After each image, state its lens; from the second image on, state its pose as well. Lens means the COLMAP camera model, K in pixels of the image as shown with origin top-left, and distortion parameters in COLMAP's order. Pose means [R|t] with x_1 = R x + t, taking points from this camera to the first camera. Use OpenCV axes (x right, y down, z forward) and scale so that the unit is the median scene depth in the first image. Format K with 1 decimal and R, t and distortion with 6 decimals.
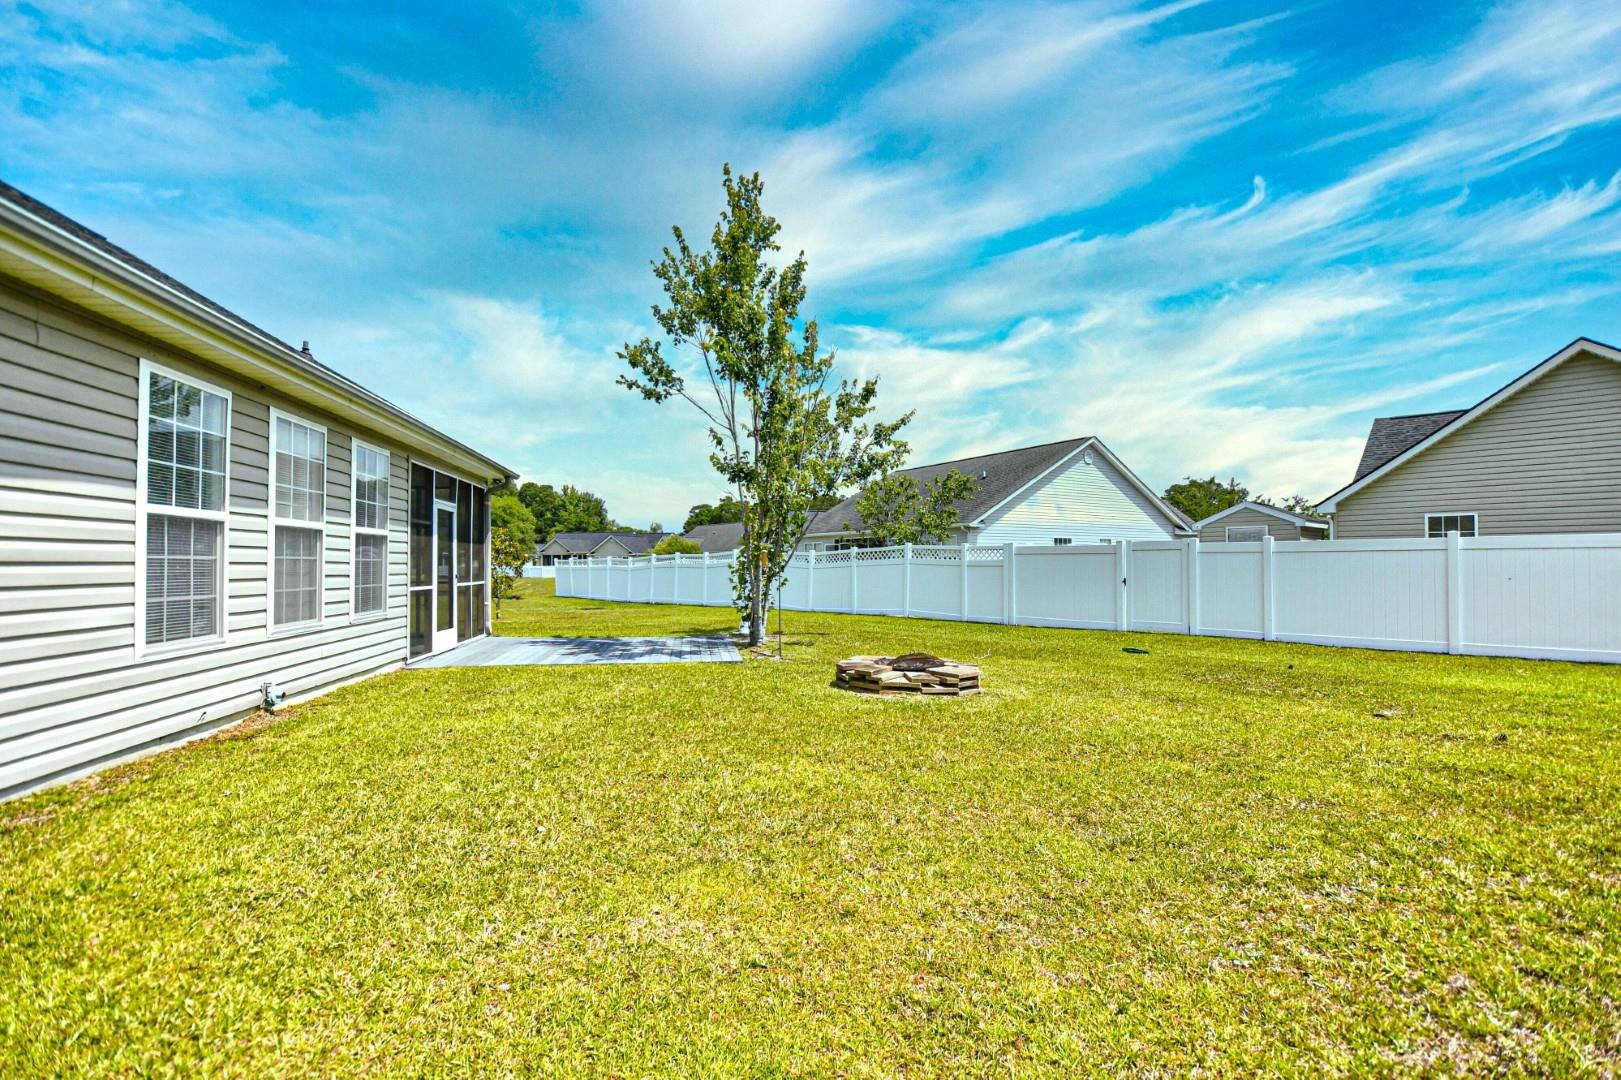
lens RADIAL K [[734.0, 0, 814.8], [0, 734.0, 554.4], [0, 0, 1]] dist [0.022787, -0.021379]
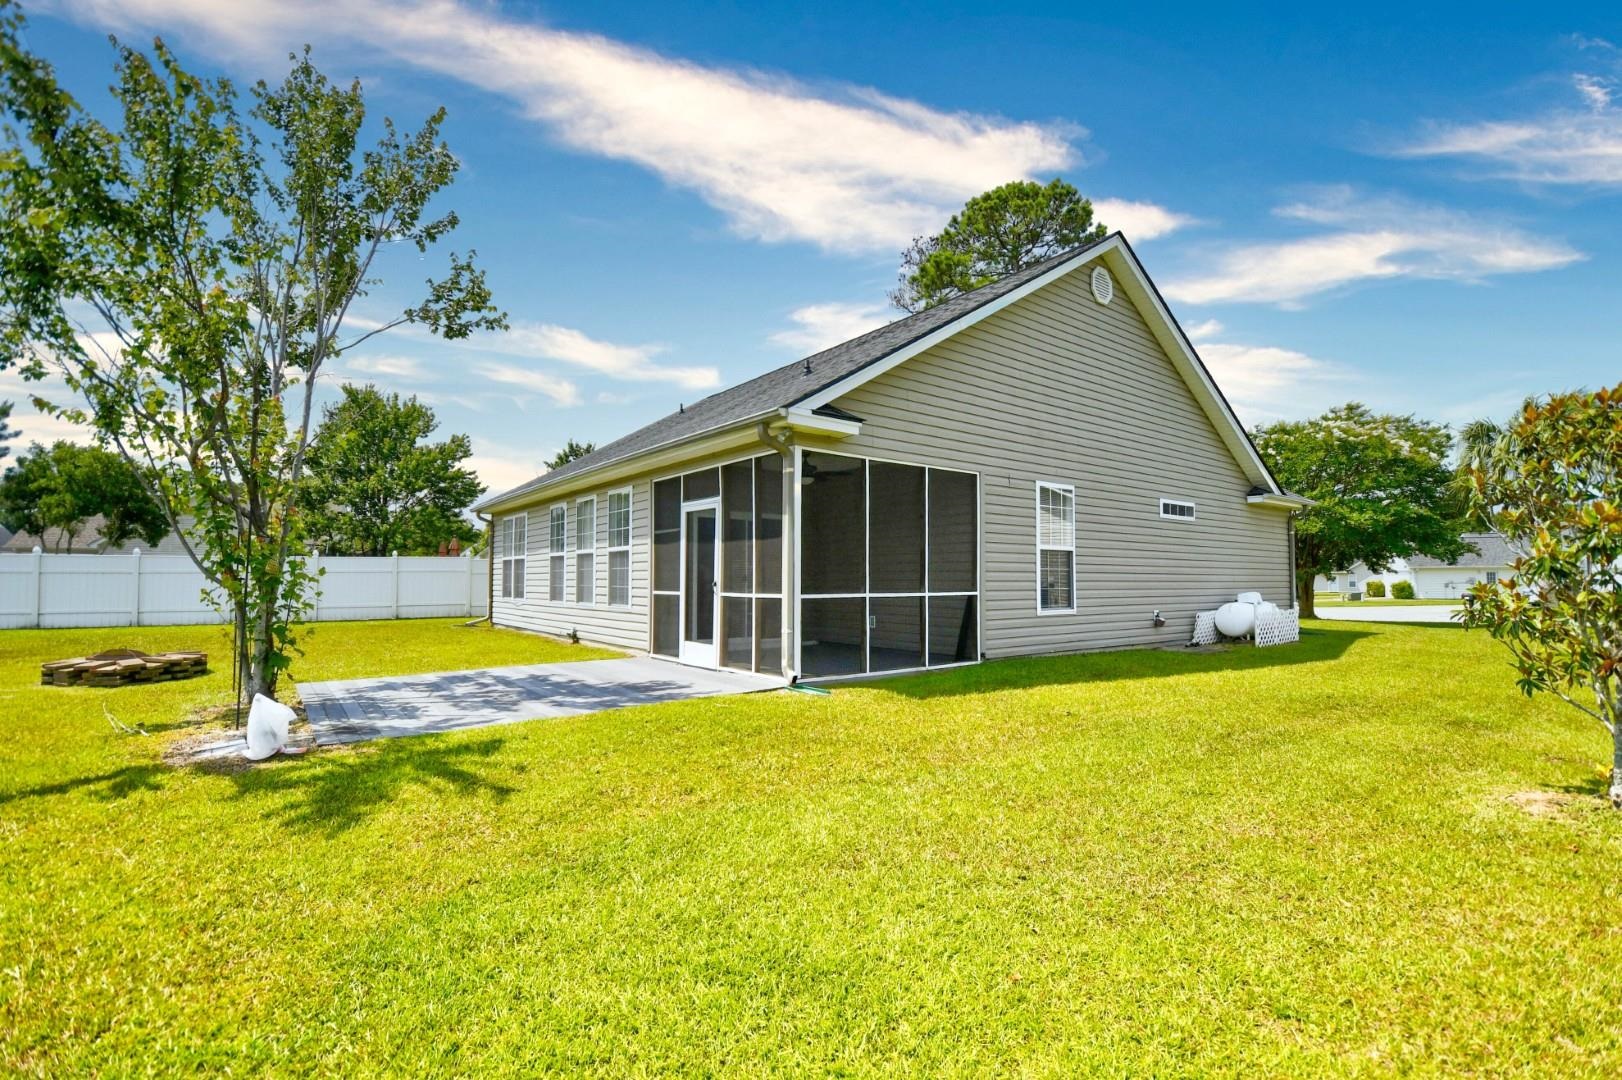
lens RADIAL K [[734.5, 0, 815.3], [0, 734.5, 554.4], [0, 0, 1]] dist [0.022787, -0.021379]
pose [[-0.883134, -0.019866, -0.468700, -0.218420], [0.003709, 0.998776, -0.049322, 0.041983], [0.469106, -0.045296, -0.881979, 1.979958]]
